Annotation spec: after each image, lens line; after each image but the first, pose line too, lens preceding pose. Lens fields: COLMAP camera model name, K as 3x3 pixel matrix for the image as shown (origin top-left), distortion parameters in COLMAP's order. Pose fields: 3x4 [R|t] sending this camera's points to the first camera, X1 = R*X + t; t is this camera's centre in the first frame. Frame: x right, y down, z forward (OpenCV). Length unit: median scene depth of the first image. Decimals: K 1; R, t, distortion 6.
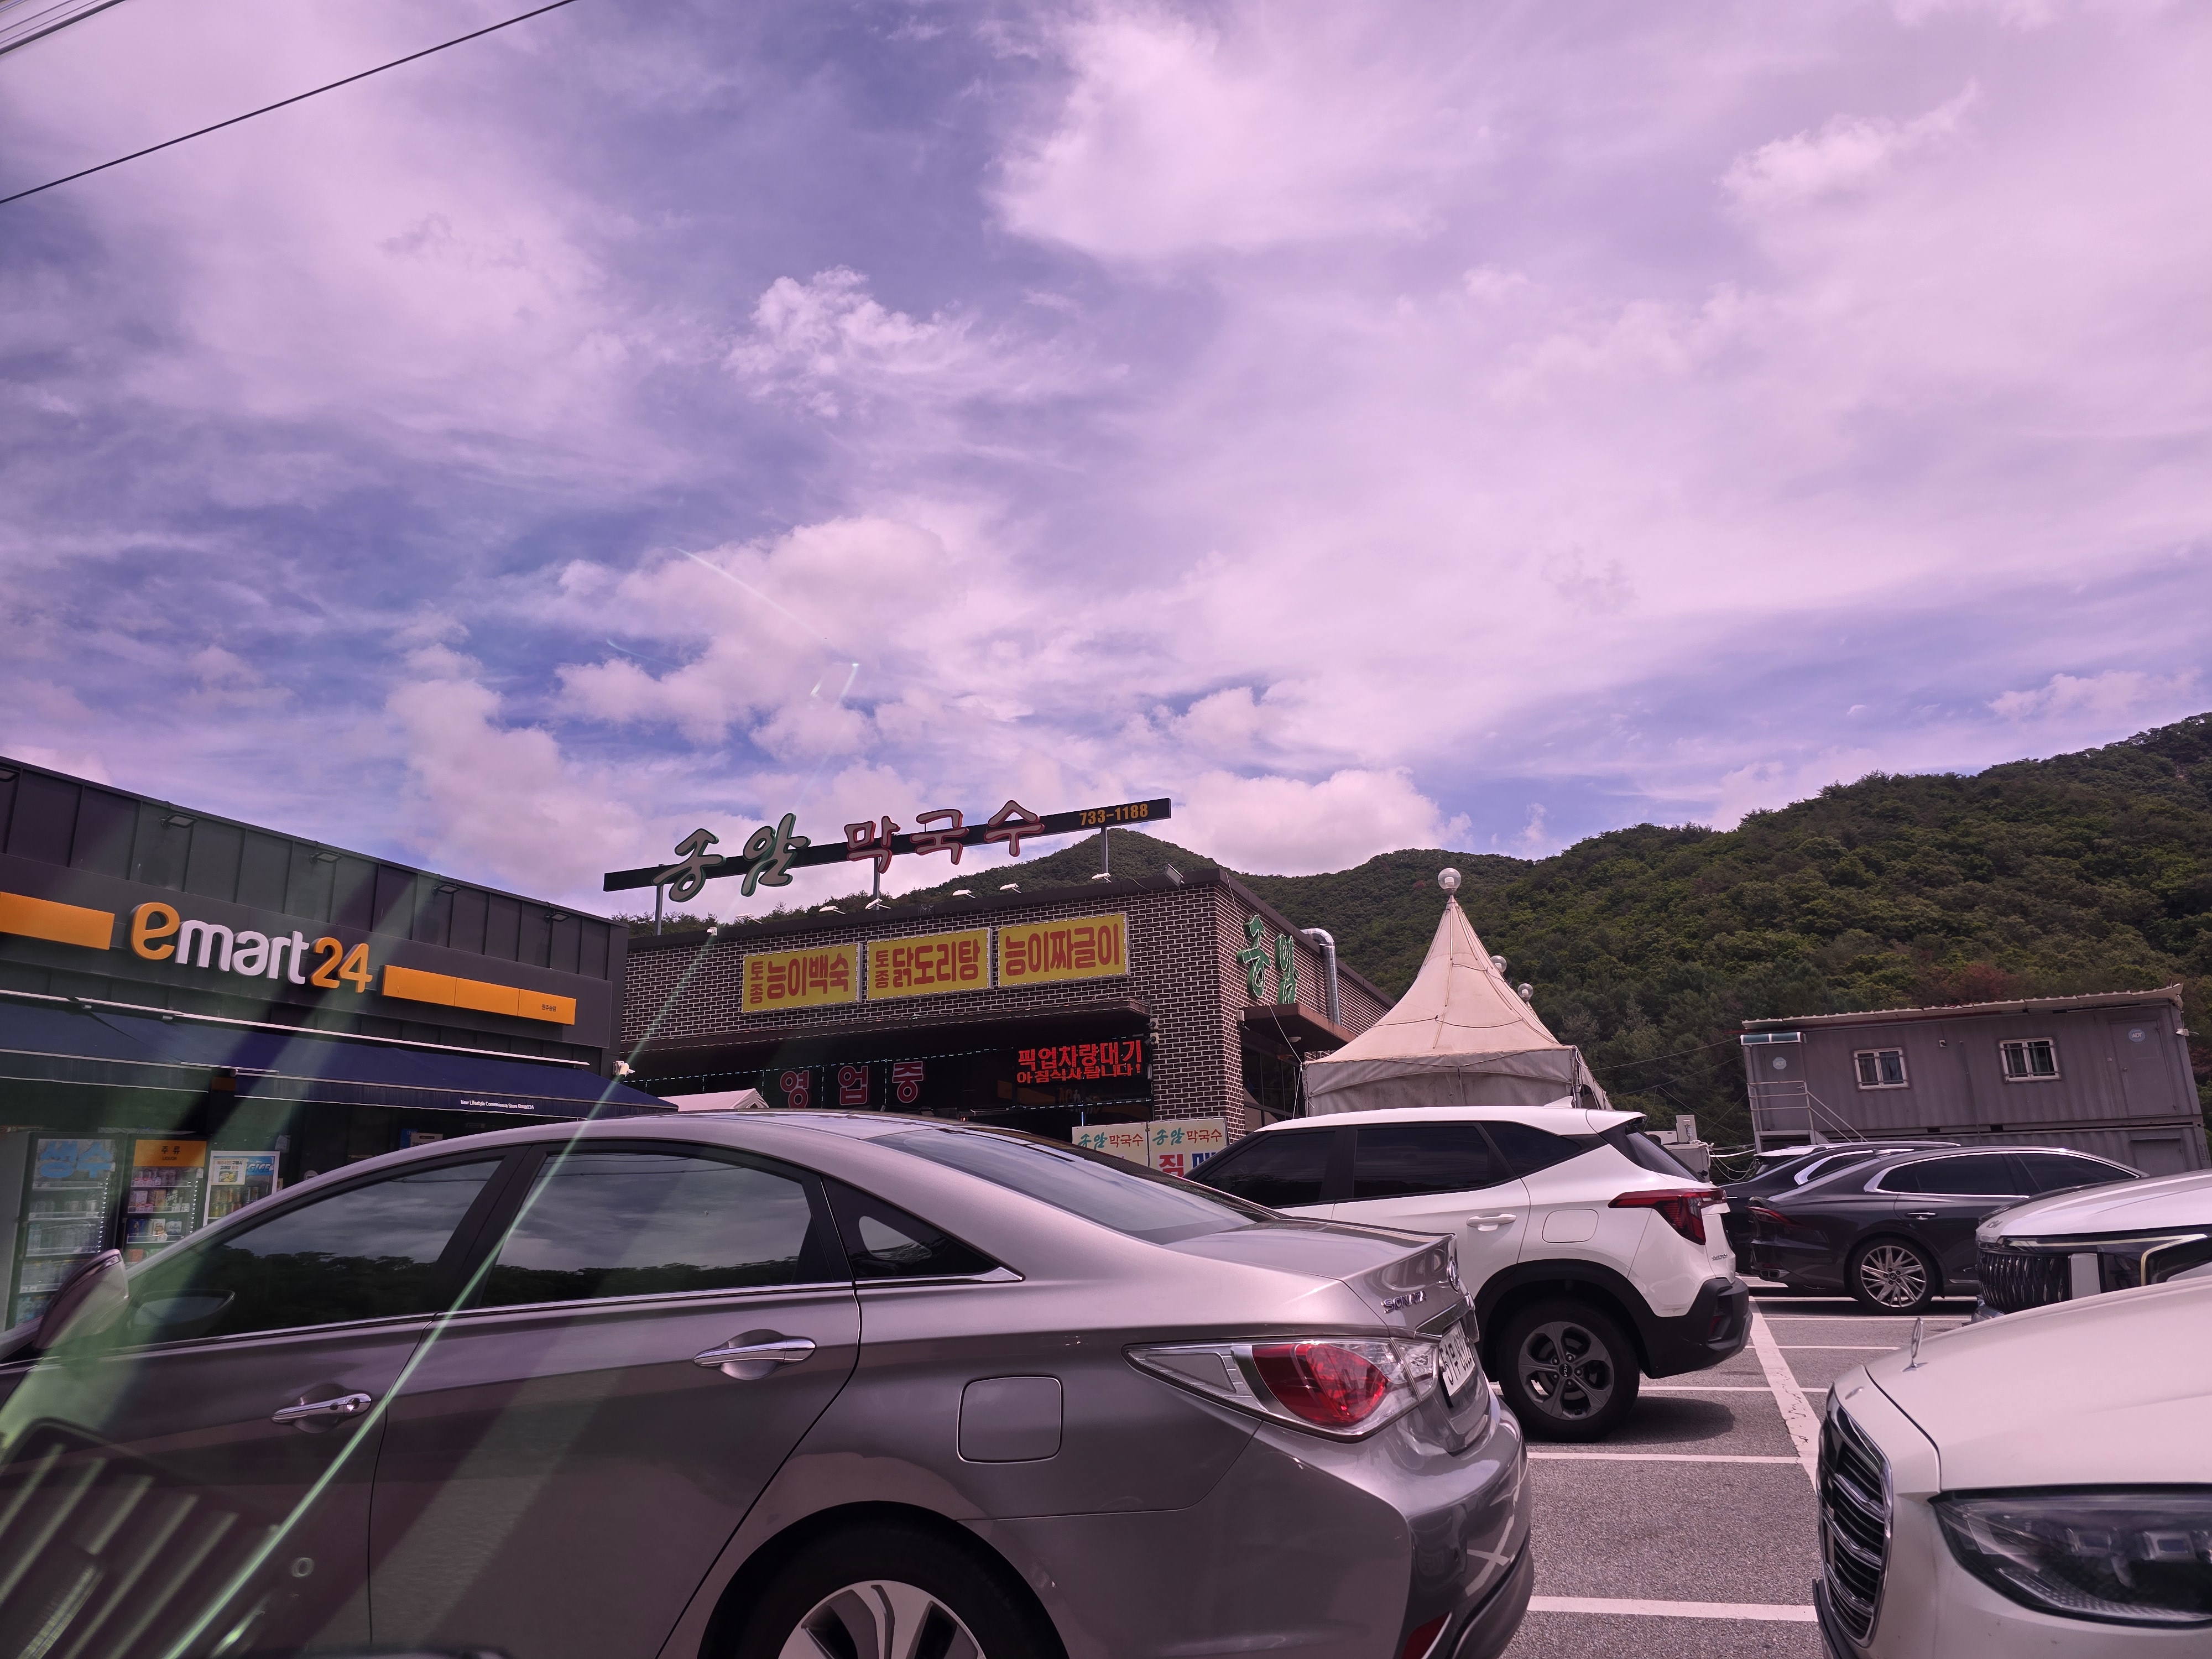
lens RADIAL K [[1513.6, 0, 1106.0], [0, 1513.6, 829.5], [0, 0, 1]] dist [-0.003138, -0.000647]
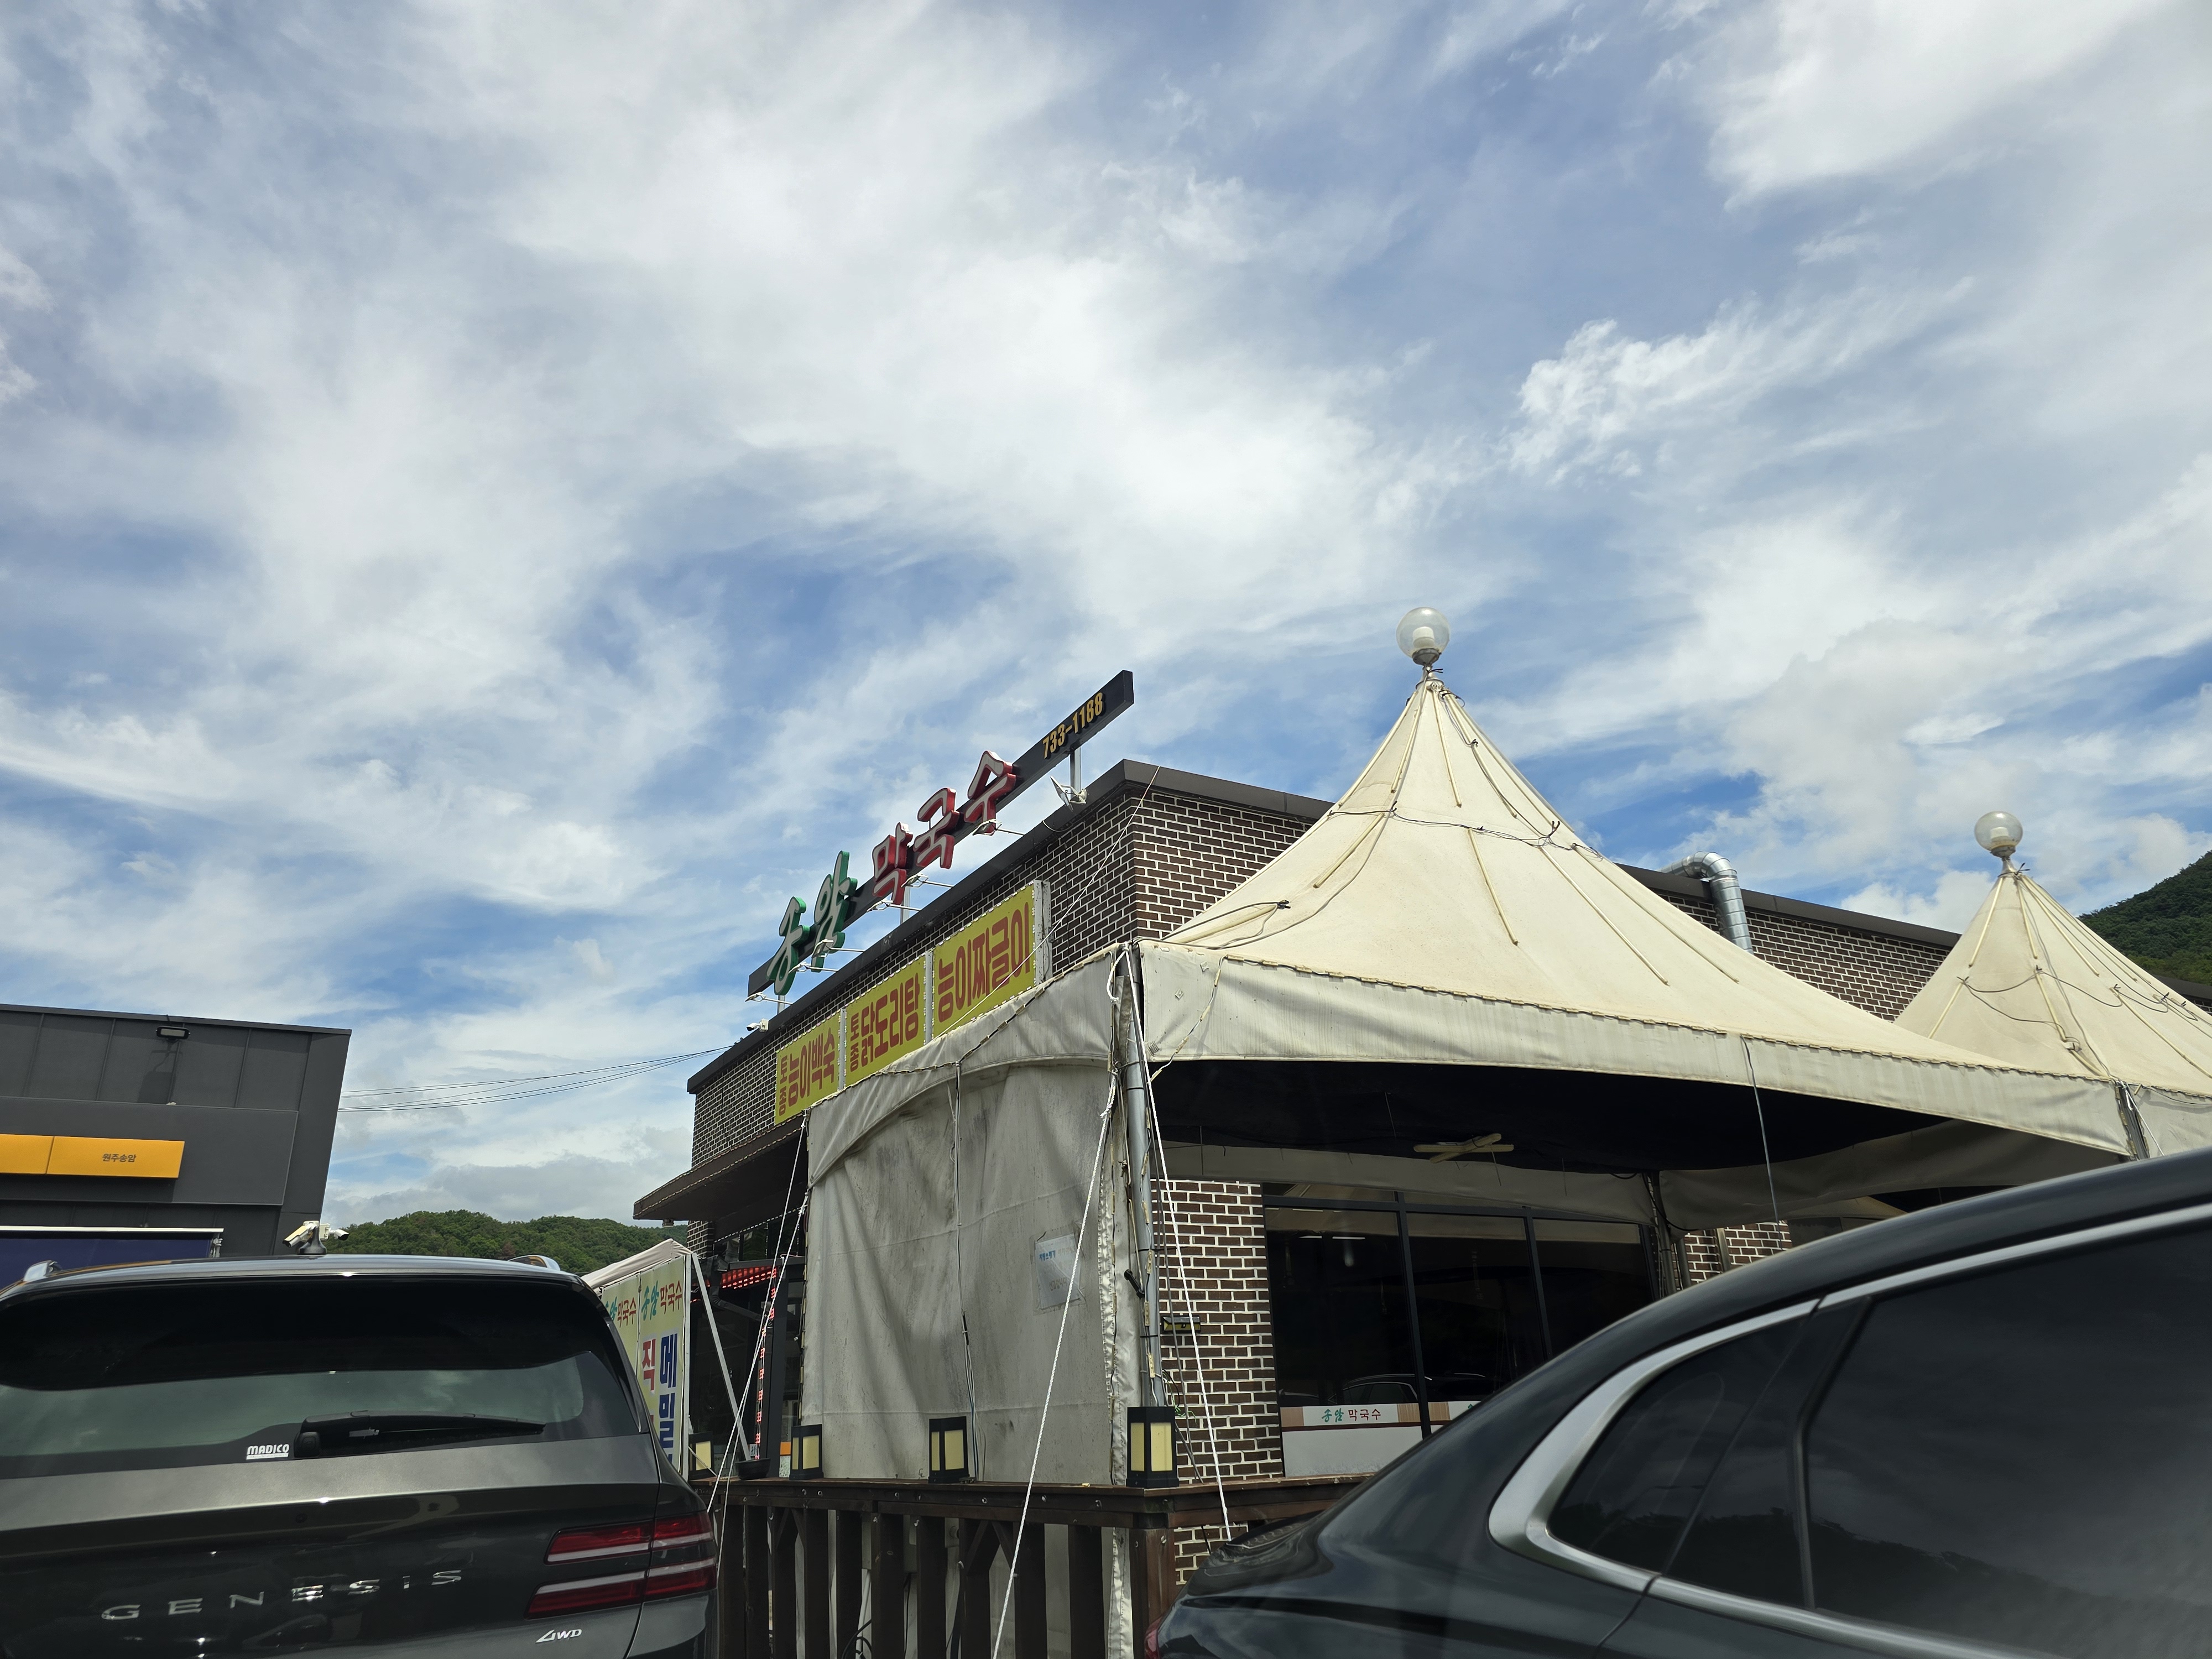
lens RADIAL K [[1446.6, 0, 1106.0], [0, 1446.6, 829.5], [0, 0, 1]] dist [0.003441, -0.025660]
pose [[0.754054, -0.240269, -0.611288, 0.070426], [0.179563, 0.970645, -0.160017, 0.024609], [0.631791, 0.010897, 0.775062, 0.115604]]
